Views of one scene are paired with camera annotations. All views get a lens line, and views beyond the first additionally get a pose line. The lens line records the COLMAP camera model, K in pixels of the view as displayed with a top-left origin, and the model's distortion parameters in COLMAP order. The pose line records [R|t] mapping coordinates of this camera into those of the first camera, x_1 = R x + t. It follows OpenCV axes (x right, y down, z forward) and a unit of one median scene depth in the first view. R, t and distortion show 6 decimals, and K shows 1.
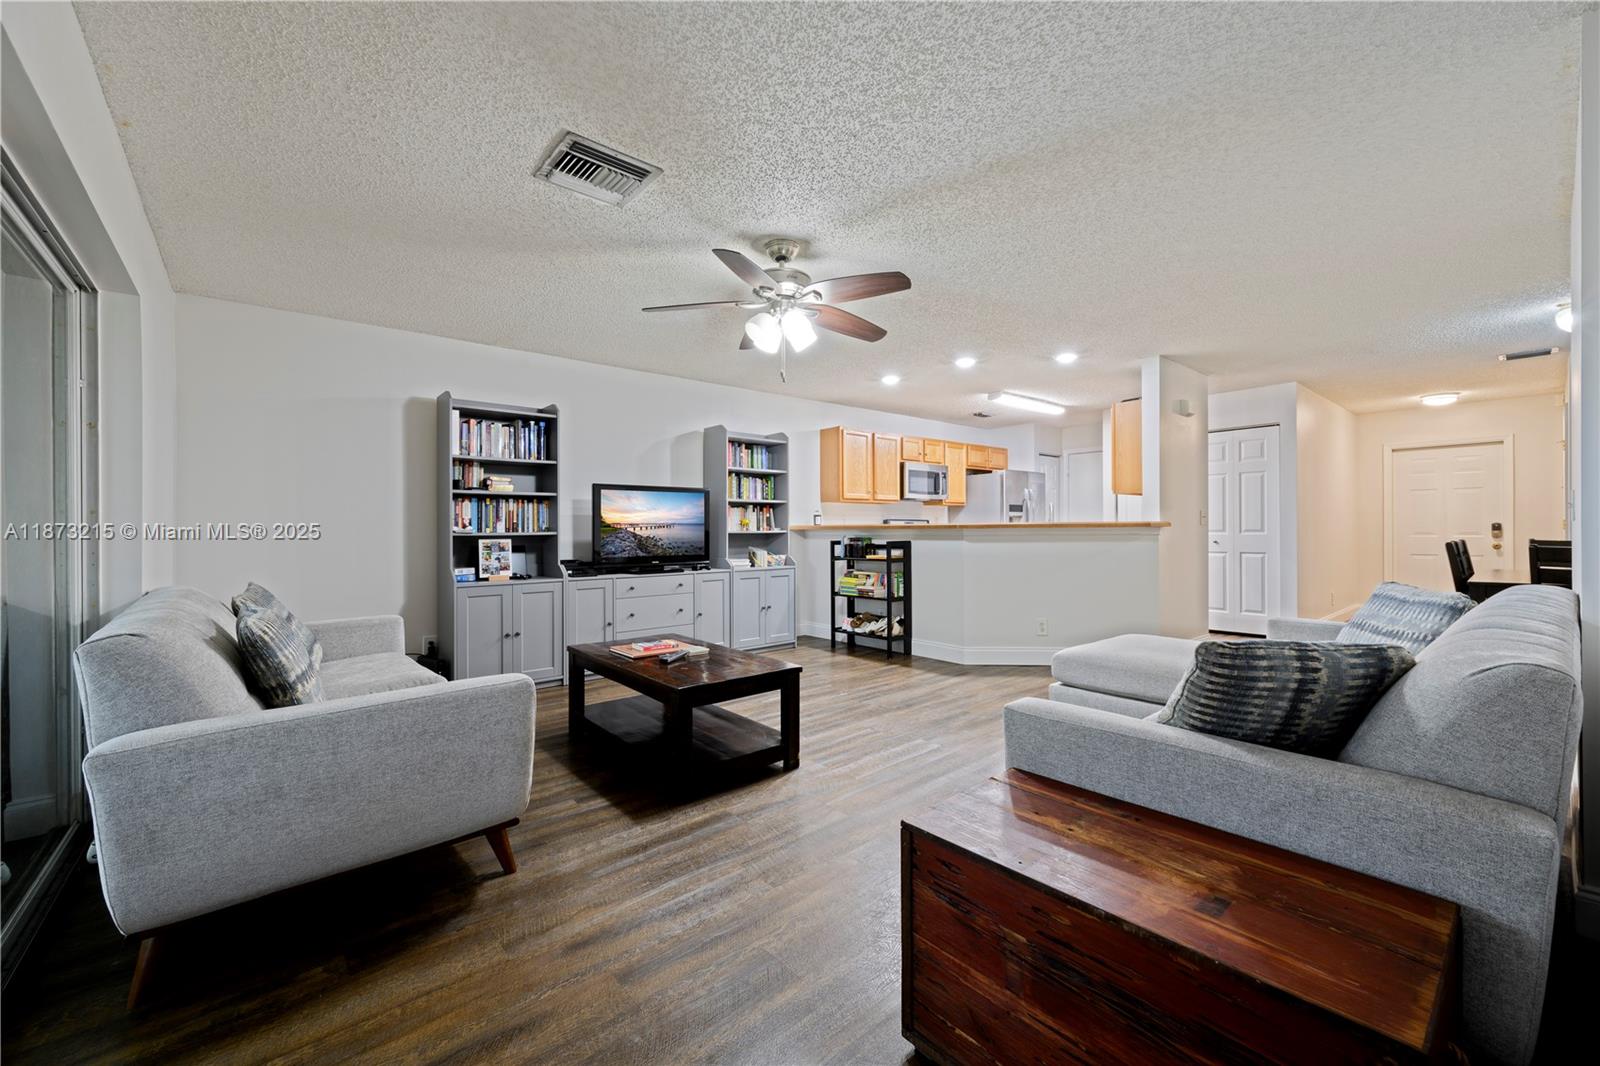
lens RADIAL K [[631.2, 0, 800.0], [0, 631.2, 533.0], [0, 0, 1]] dist [0.002320, 0.000120]
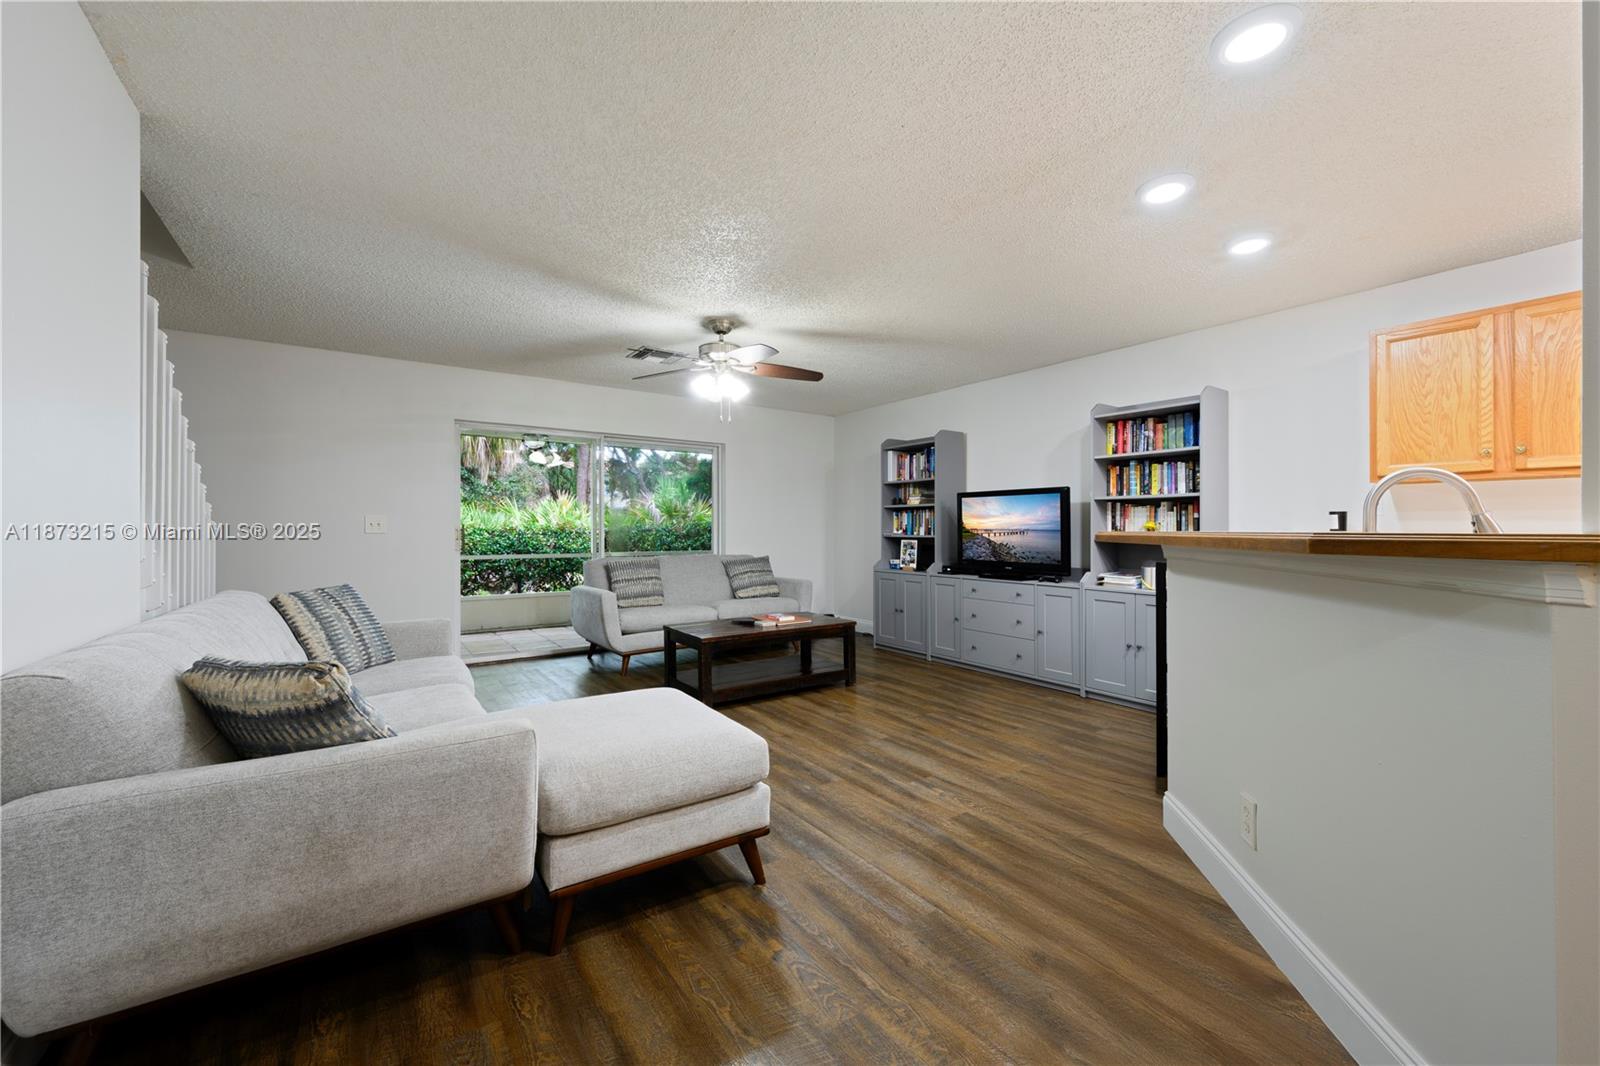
lens RADIAL K [[631.2, 0, 800.0], [0, 631.2, 533.0], [0, 0, 1]] dist [0.002320, 0.000120]
pose [[-0.105493, 0.015970, -0.994292, 0.711922], [-0.005906, 0.999843, 0.016686, -0.020698], [0.994403, 0.007632, -0.105382, 0.726085]]
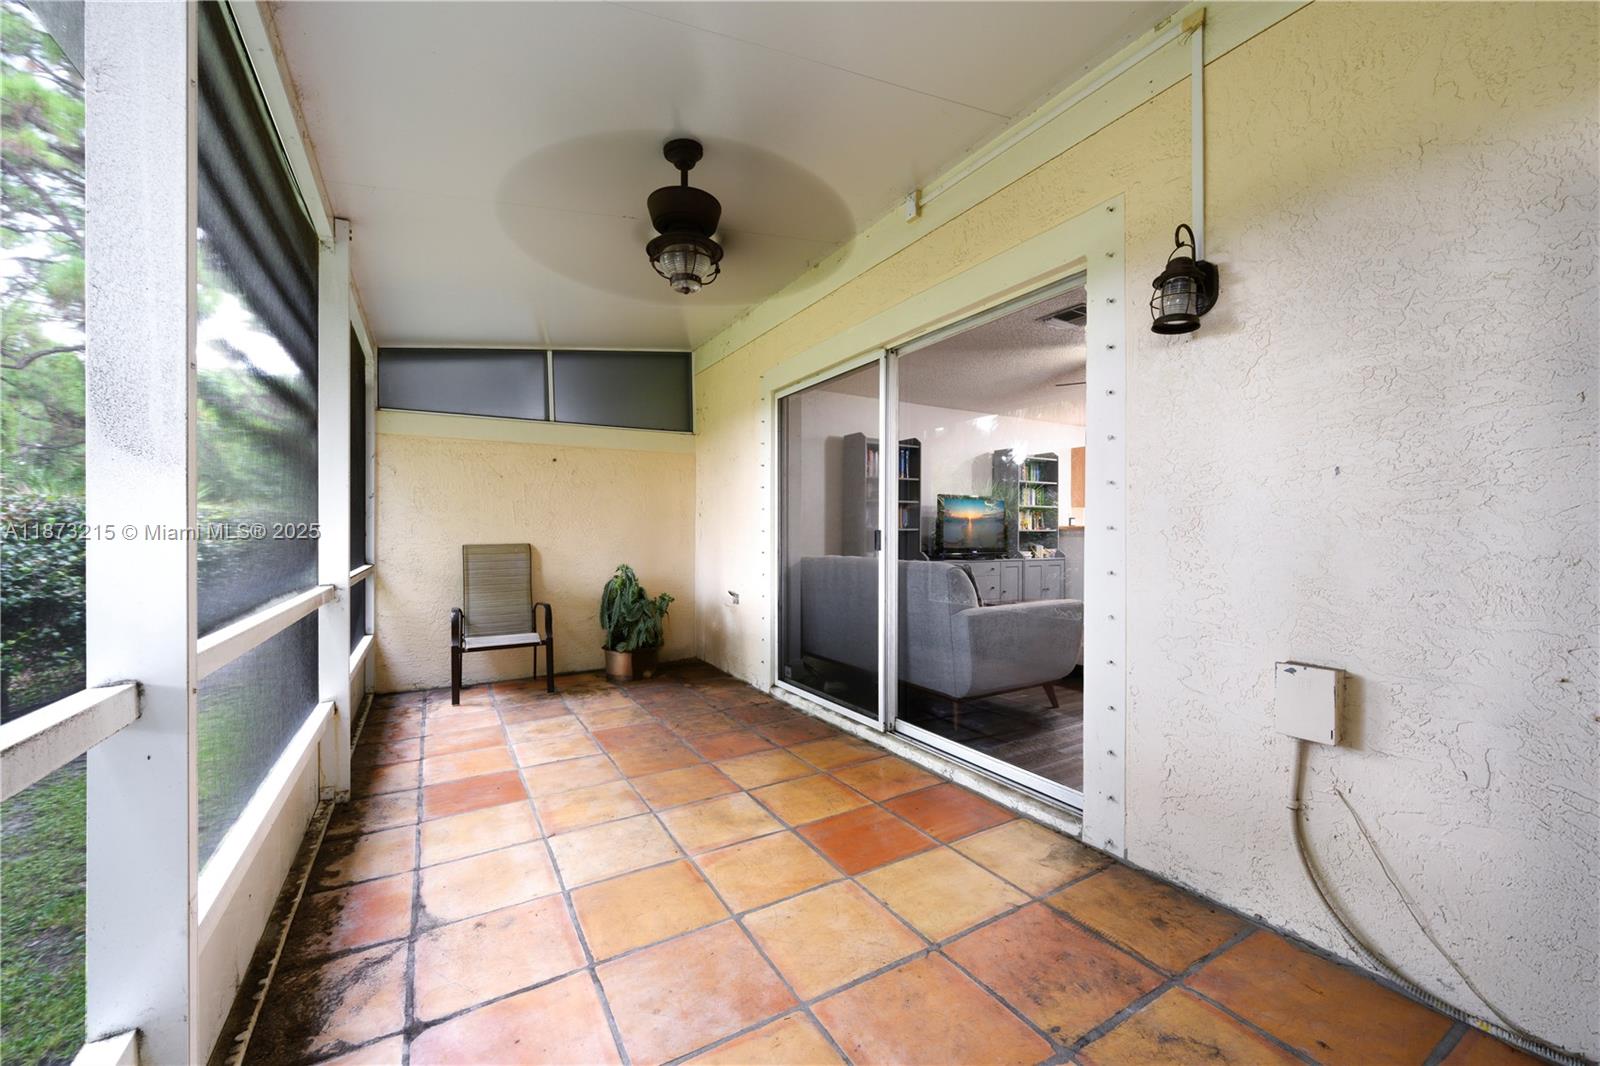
lens RADIAL K [[631.2, 0, 800.0], [0, 631.2, 533.0], [0, 0, 1]] dist [0.002320, 0.000120]
pose [[0.984939, 0.010467, -0.172584, -0.337410], [-0.011522, 0.999921, -0.005111, 0.015707], [0.172516, 0.007023, 0.984982, -0.367400]]
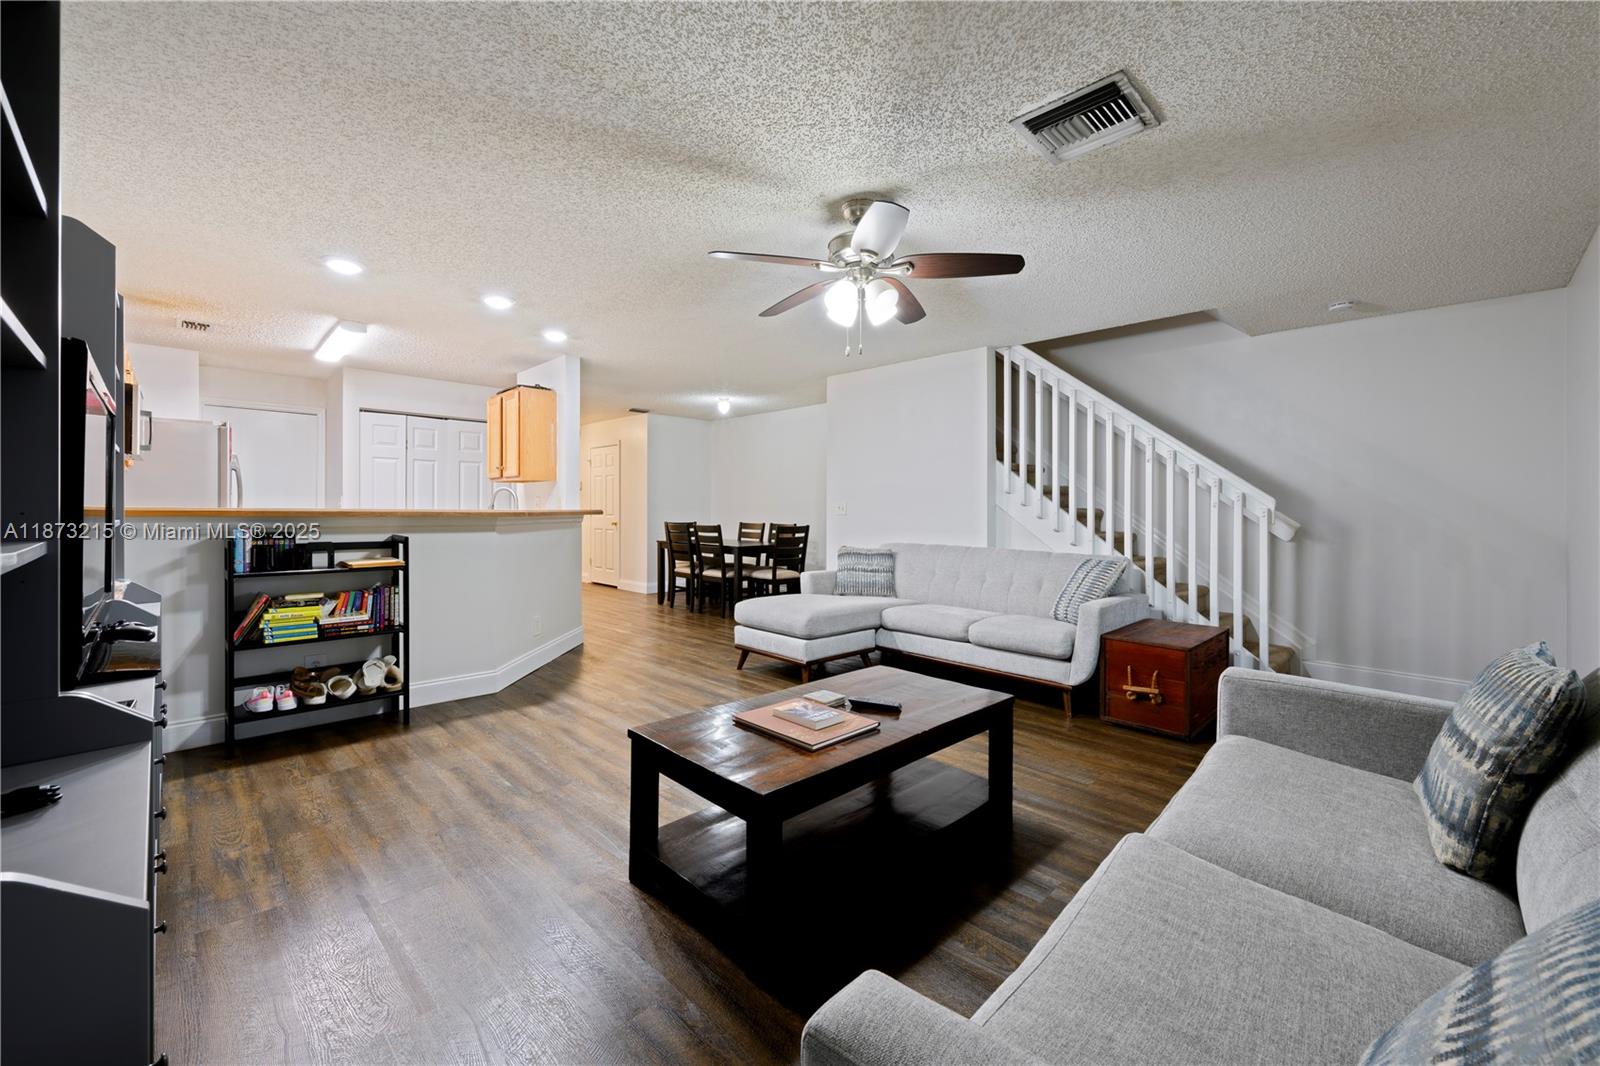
lens RADIAL K [[631.2, 0, 800.0], [0, 631.2, 533.0], [0, 0, 1]] dist [0.002320, 0.000120]
pose [[-0.071315, -0.021705, 0.997218, -0.507392], [-0.002002, 0.999764, 0.021617, -0.005084], [-0.997452, -0.000455, -0.071341, 0.642477]]
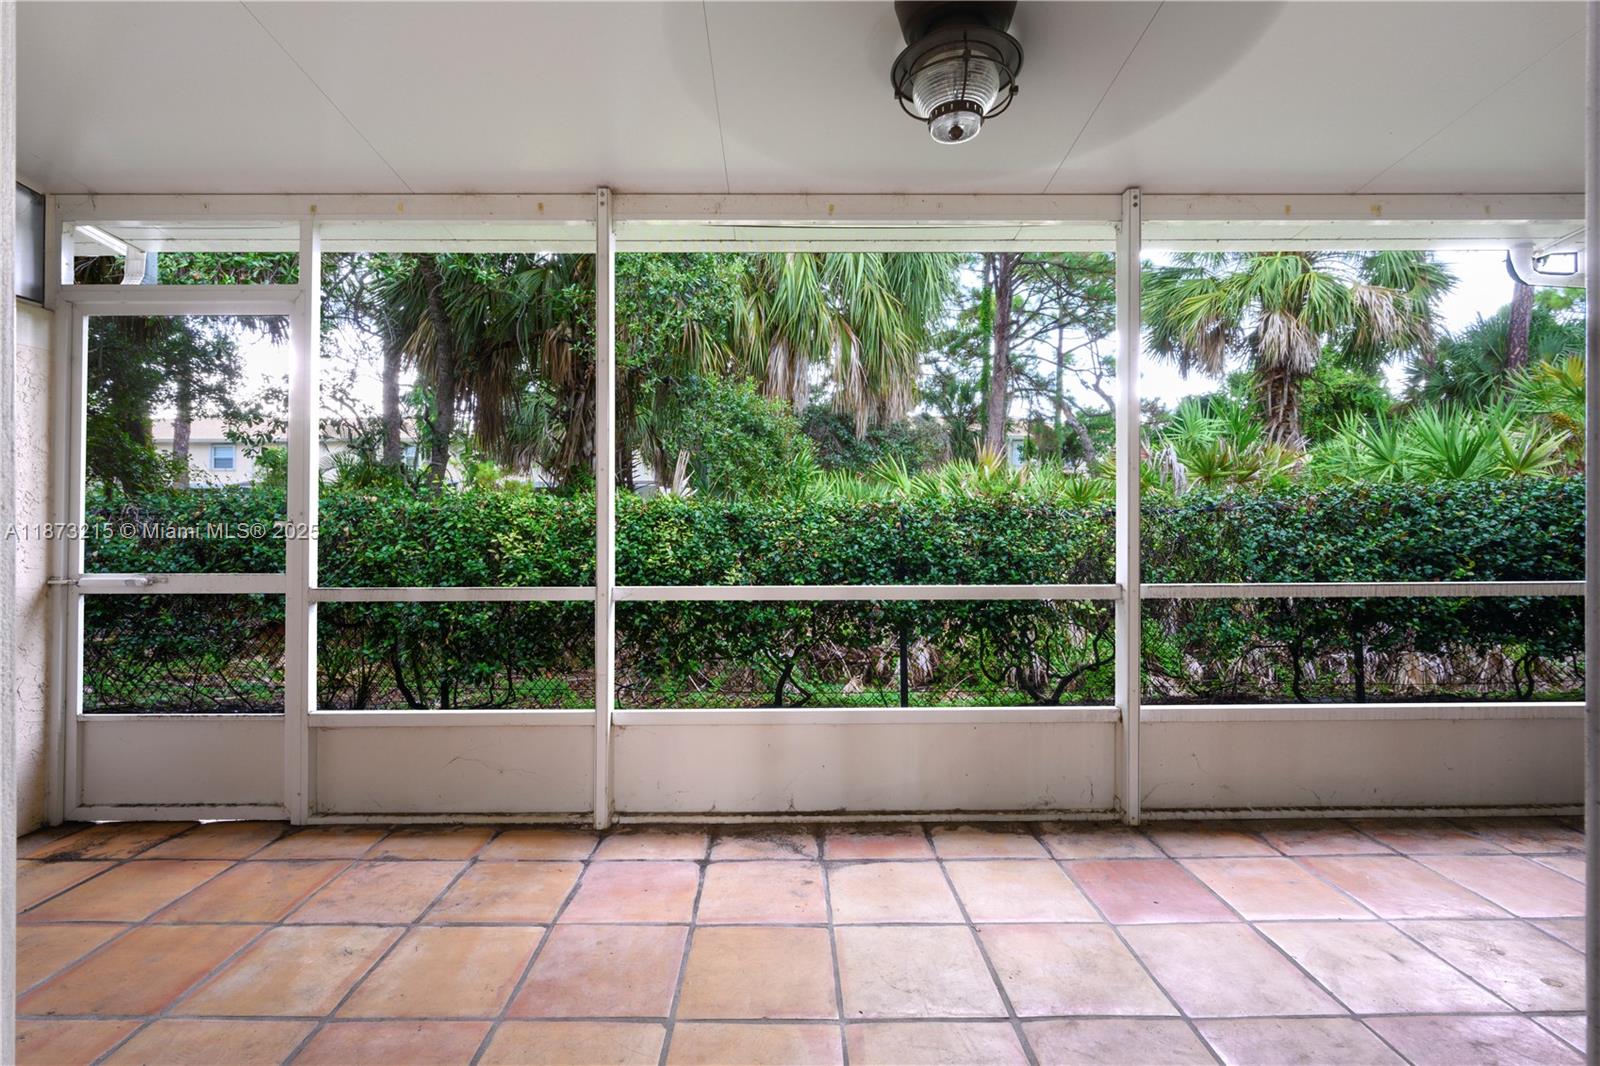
lens RADIAL K [[733.0, 0, 800.0], [0, 733.0, 533.0], [0, 0, 1]] dist [-0.000911, -0.000194]
pose [[-0.629448, 0.038007, -0.776113, -0.224086], [0.008813, 0.999088, 0.041778, -0.004800], [0.776993, 0.019457, -0.629209, 0.201352]]
